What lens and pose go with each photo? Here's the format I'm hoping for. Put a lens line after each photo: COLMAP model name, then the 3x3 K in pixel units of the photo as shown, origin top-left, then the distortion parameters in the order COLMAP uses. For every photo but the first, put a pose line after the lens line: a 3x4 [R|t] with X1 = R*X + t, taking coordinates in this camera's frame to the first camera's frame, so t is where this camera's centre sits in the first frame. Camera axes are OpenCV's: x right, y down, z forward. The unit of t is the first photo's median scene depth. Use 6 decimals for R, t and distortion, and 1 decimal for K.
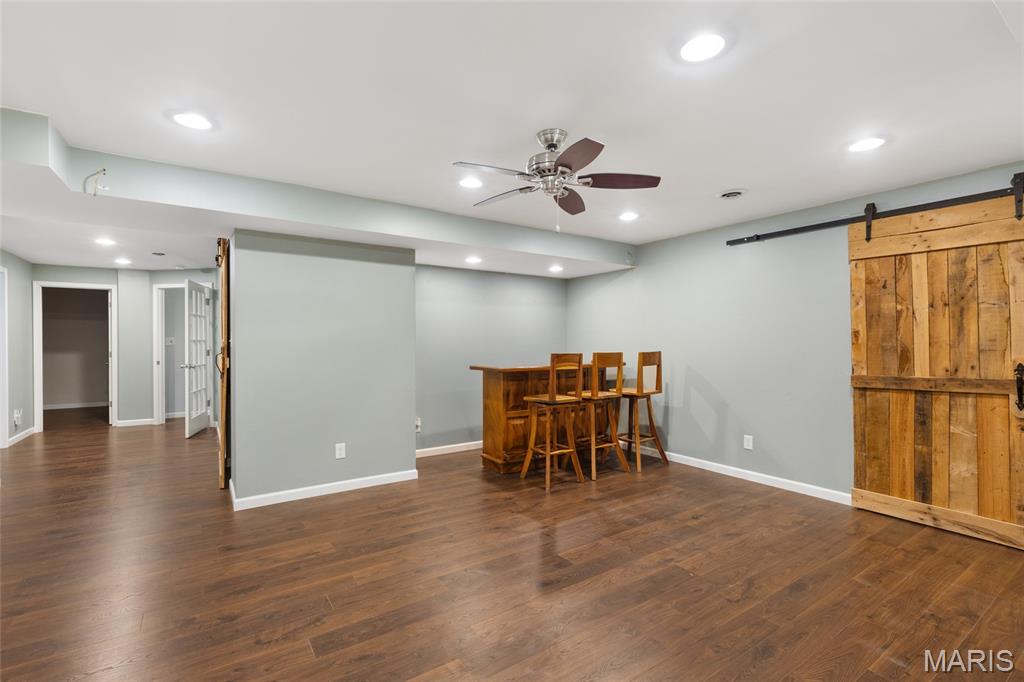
lens RADIAL K [[463.5, 0, 514.3], [0, 463.5, 339.9], [0, 0, 1]] dist [0.004422, 0.000077]
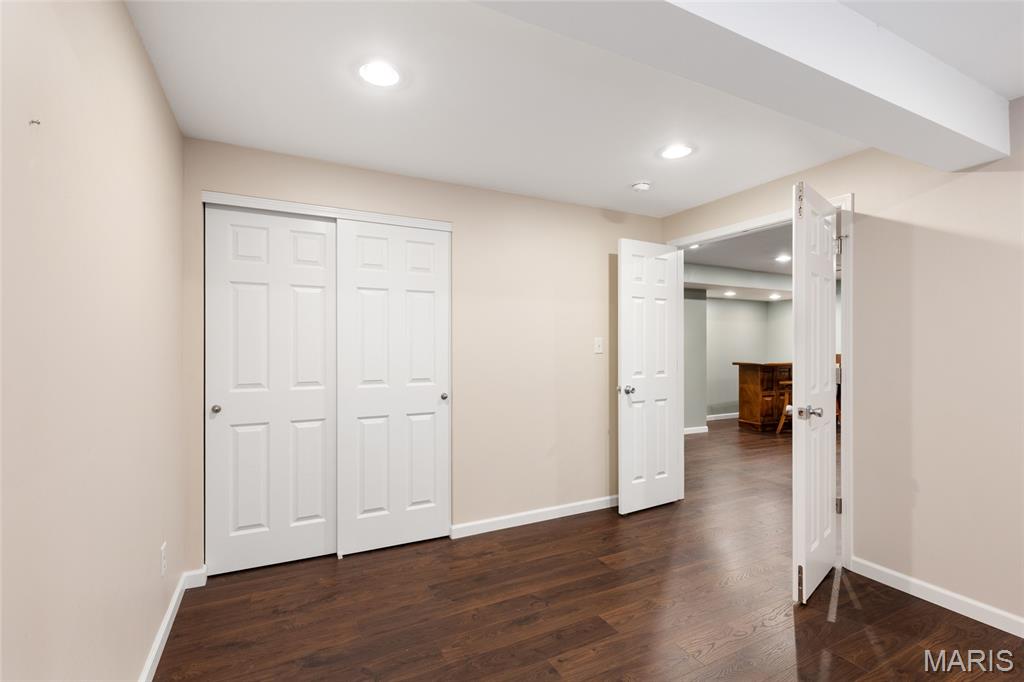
lens RADIAL K [[463.5, 0, 508.5], [0, 463.5, 341.3], [0, 0, 1]] dist [0.004422, 0.000077]
pose [[0.992386, -0.000144, -0.123165, -0.693703], [-0.001706, 0.999887, -0.014910, 0.010756], [0.123153, 0.015007, 0.992274, -0.677573]]
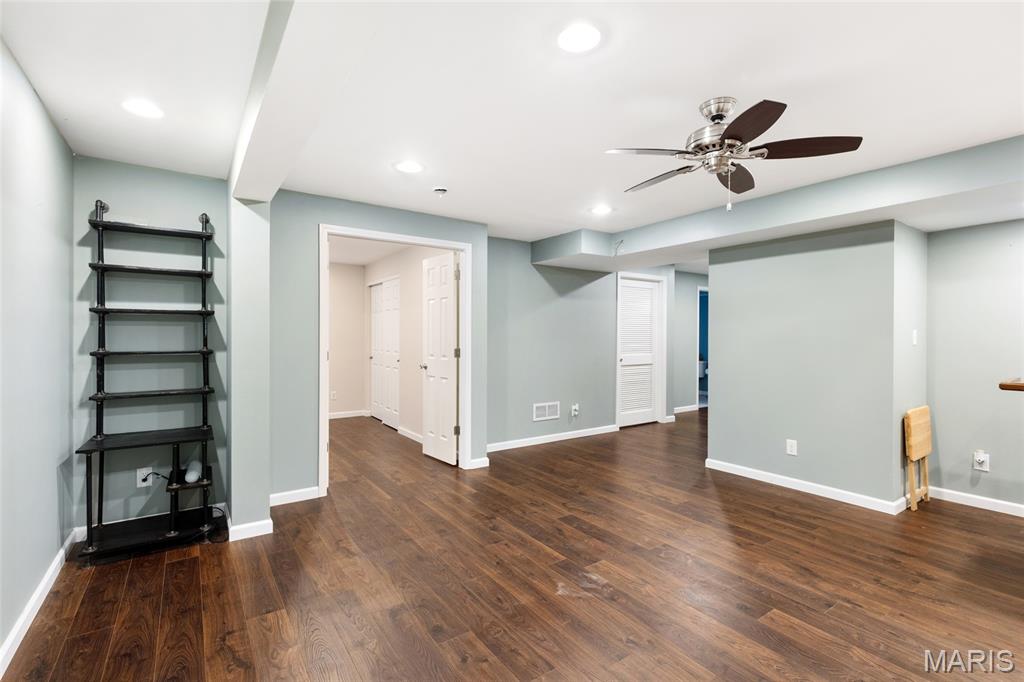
lens RADIAL K [[463.5, 0, 509.9], [0, 463.5, 339.0], [0, 0, 1]] dist [0.004422, 0.000077]
pose [[0.008179, 0.006992, -0.999942, 0.638852], [-0.001955, 0.999974, 0.006976, -0.000205], [0.999965, 0.001898, 0.008193, 0.397600]]
